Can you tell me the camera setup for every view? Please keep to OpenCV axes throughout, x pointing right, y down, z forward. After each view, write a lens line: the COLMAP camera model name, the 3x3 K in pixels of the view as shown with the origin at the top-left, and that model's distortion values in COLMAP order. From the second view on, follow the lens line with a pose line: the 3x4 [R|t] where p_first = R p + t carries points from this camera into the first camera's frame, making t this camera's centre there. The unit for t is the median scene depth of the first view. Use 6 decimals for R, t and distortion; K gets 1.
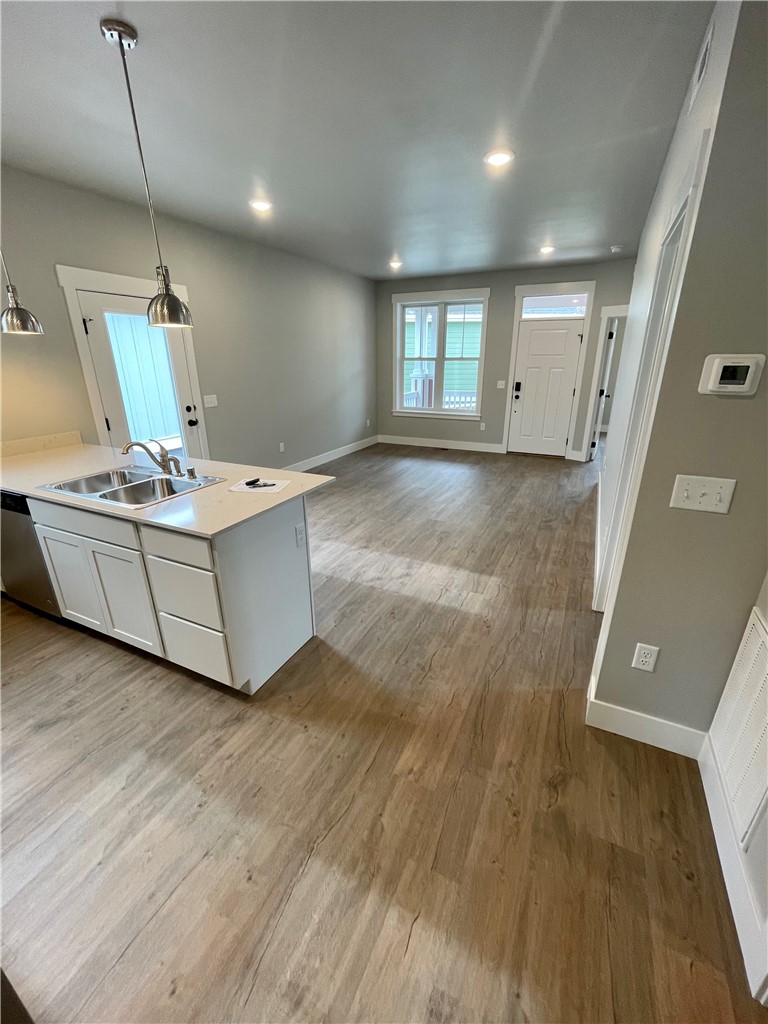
lens RADIAL K [[422.4, 0, 382.9], [0, 422.4, 517.4], [0, 0, 1]] dist [-0.001474, -0.000922]
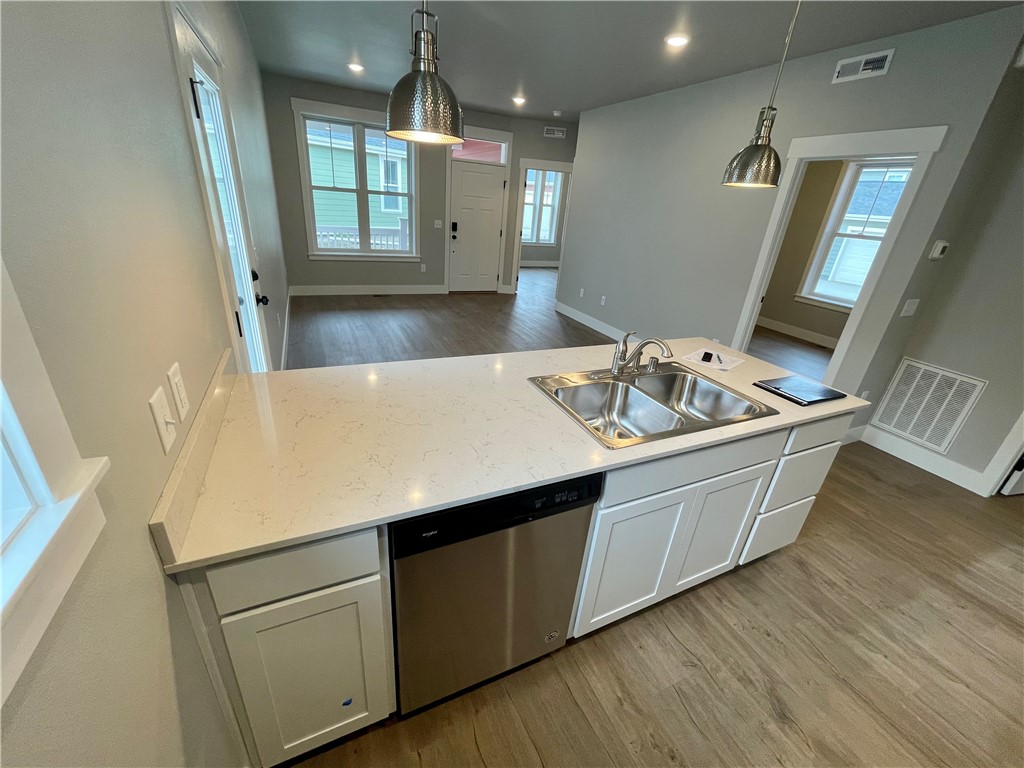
lens RADIAL K [[422.4, 0, 510.3], [0, 422.4, 384.3], [0, 0, 1]] dist [-0.001474, -0.000922]
pose [[0.623618, -0.261793, 0.736590, -0.433773], [0.198825, 0.964388, 0.174425, -0.091648], [-0.756022, 0.037679, 0.653461, 0.240804]]
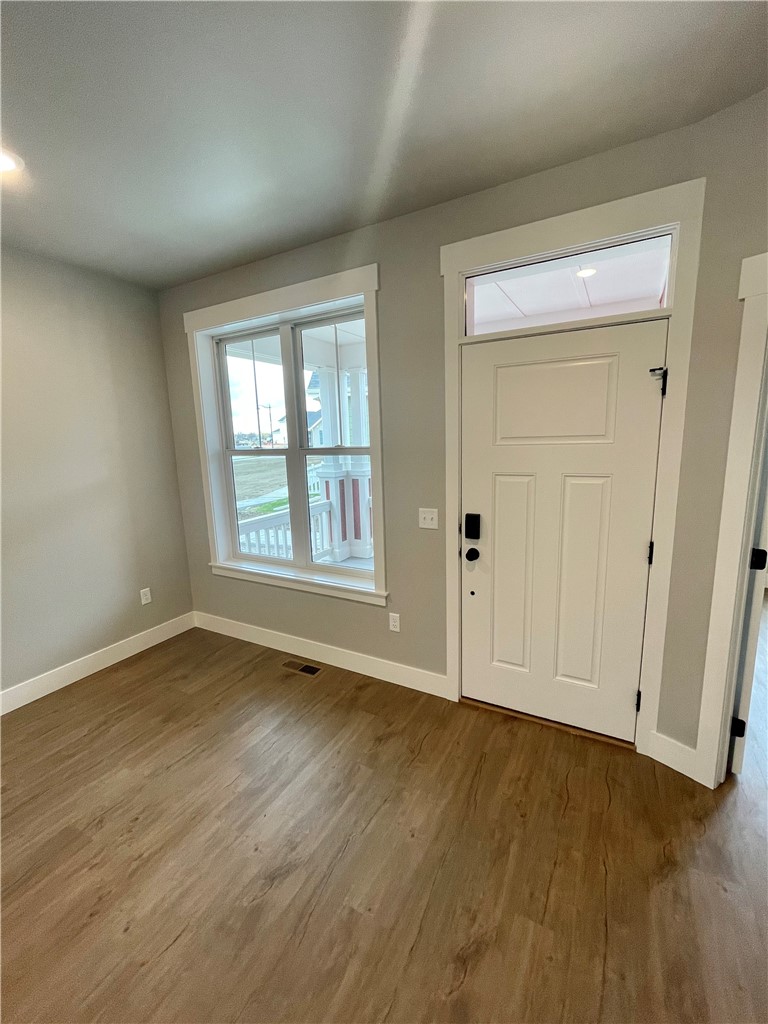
lens RADIAL K [[422.4, 0, 387.0], [0, 422.4, 516.1], [0, 0, 1]] dist [-0.001474, -0.000922]
pose [[0.998646, -0.016903, -0.049196, 0.259557], [0.007901, 0.984049, -0.177720, -0.250053], [0.051415, 0.177090, 0.982851, 0.638636]]
